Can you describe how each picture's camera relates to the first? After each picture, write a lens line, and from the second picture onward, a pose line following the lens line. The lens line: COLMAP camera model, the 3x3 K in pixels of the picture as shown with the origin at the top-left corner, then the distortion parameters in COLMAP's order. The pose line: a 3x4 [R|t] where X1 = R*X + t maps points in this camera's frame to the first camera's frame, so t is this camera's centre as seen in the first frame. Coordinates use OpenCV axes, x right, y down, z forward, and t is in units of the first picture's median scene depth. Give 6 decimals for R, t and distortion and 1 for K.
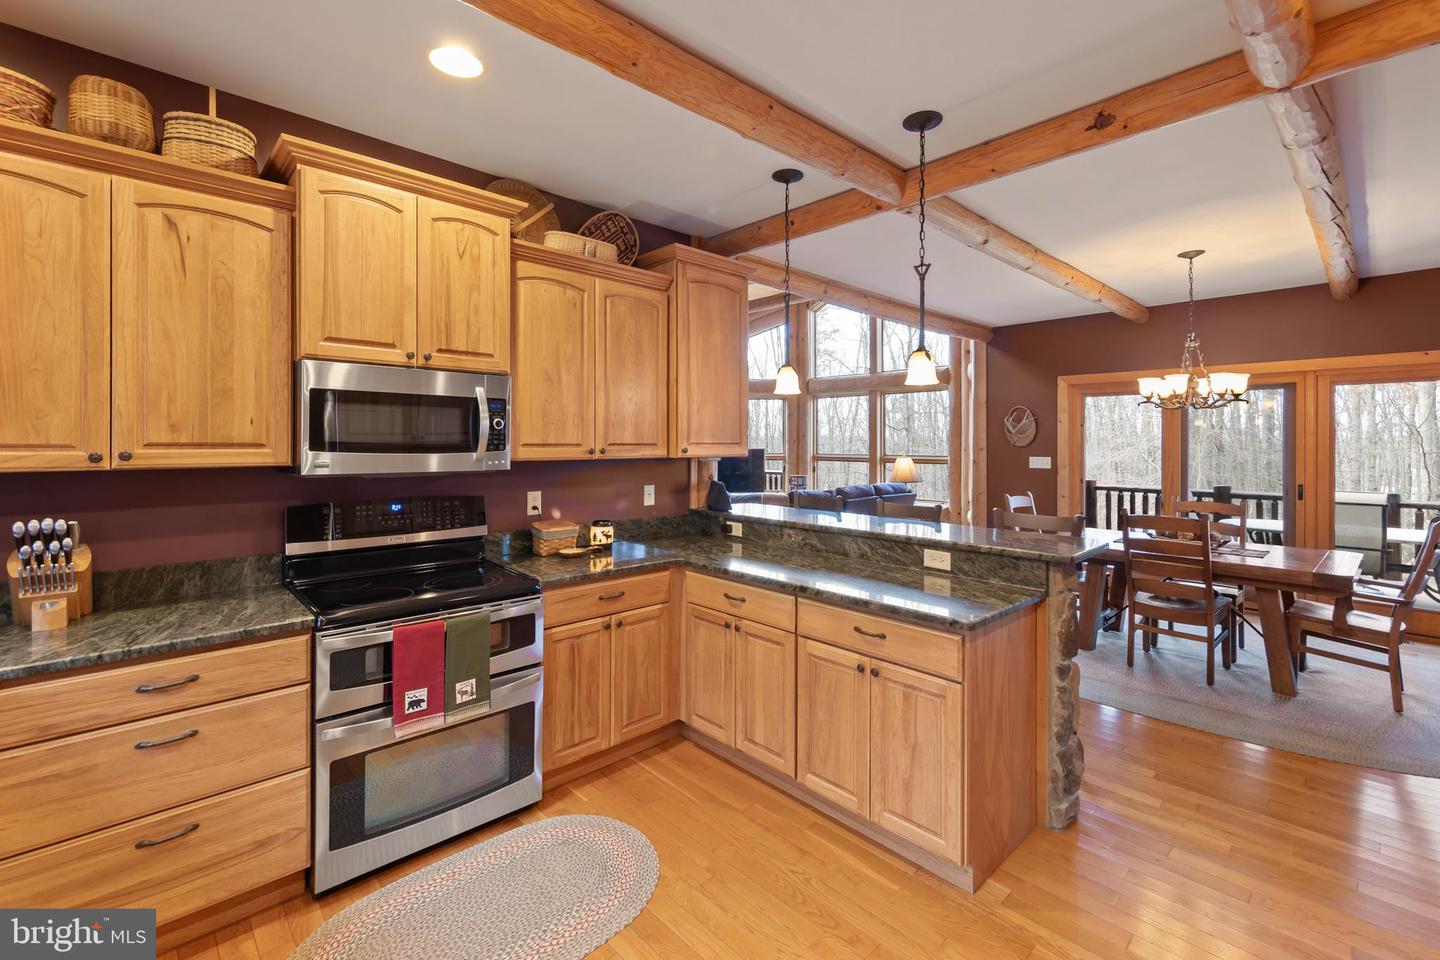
lens RADIAL K [[621.5, 0, 715.2], [0, 621.5, 442.6], [0, 0, 1]] dist [-0.000468, 0.000130]
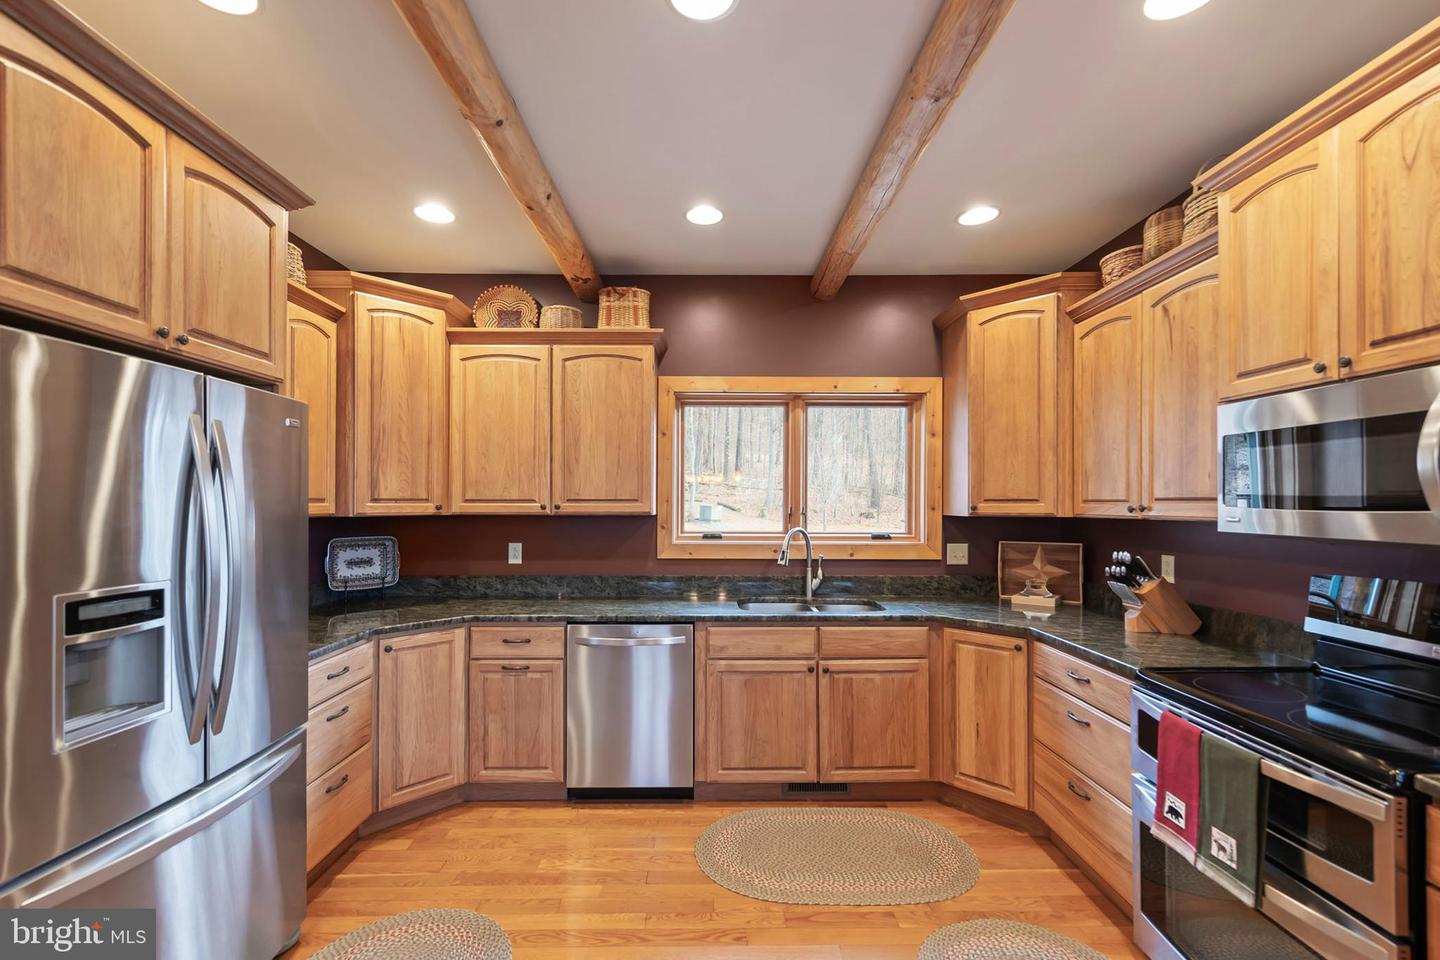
lens RADIAL K [[611.8, 0, 714.8], [0, 611.8, 502.9], [0, 0, 1]] dist [0.000703, -0.000312]
pose [[-0.673472, -0.006069, -0.739188, 0.445470], [-0.006196, 0.999978, -0.002565, 0.014742], [0.739186, 0.002853, -0.673495, 0.929375]]
